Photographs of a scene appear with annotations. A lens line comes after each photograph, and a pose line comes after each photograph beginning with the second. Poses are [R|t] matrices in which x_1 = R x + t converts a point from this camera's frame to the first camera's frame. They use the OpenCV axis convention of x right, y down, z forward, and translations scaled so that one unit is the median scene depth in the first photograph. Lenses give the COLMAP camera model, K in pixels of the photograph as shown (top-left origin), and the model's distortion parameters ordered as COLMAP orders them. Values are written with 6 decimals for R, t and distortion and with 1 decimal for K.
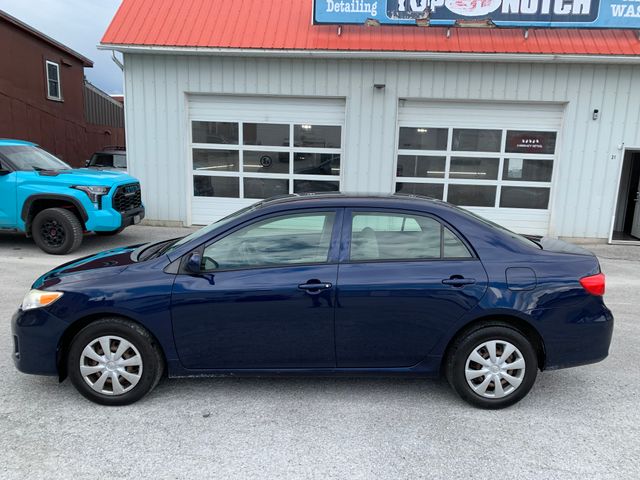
lens RADIAL K [[486.2, 0, 323.3], [0, 486.2, 241.9], [0, 0, 1]] dist [-0.003025, 0.002578]
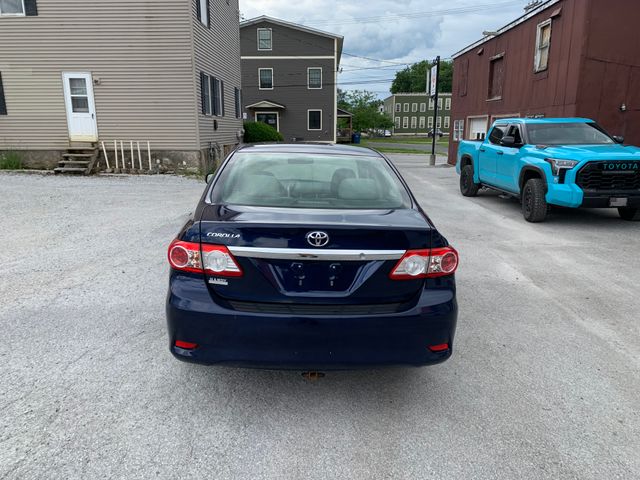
lens RADIAL K [[489.2, 0, 321.4], [0, 489.2, 248.8], [0, 0, 1]] dist [0.012162, -0.017295]
pose [[0.025144, 0.197476, -0.979985, 0.561211], [-0.179519, 0.965252, 0.189901, -0.044051], [0.983433, 0.171151, 0.059721, 0.525336]]
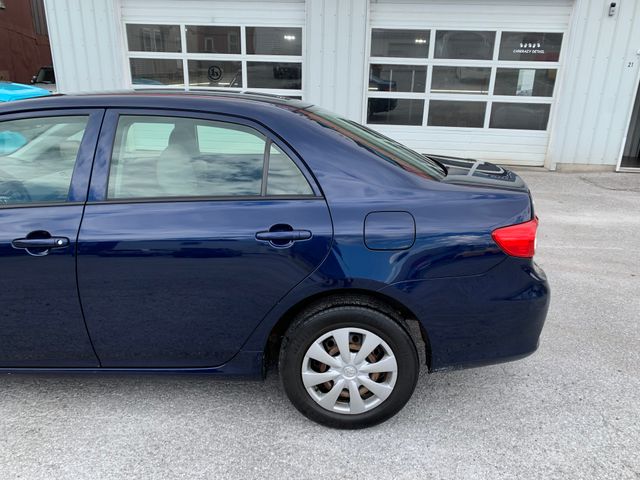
lens RADIAL K [[488.5, 0, 326.3], [0, 488.5, 240.5], [0, 0, 1]] dist [0.004777, -0.004641]
pose [[0.999561, 0.004867, -0.029237, 0.141621], [-0.000611, 0.989599, 0.143852, 0.000491], [0.029633, -0.143771, 0.989167, 0.163399]]
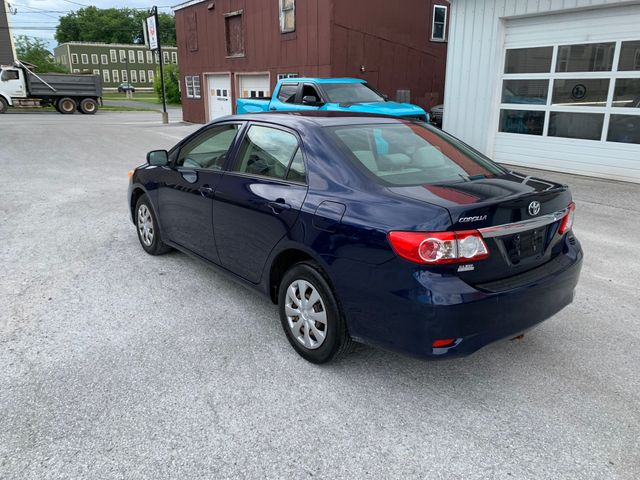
lens RADIAL K [[489.5, 0, 322.3], [0, 489.5, 237.5], [0, 0, 1]] dist [0.000583, -0.003686]
pose [[0.607730, 0.201639, -0.768118, 0.416803], [-0.124312, 0.979459, 0.158764, -0.003695], [0.784354, -0.000999, 0.620313, 0.203843]]
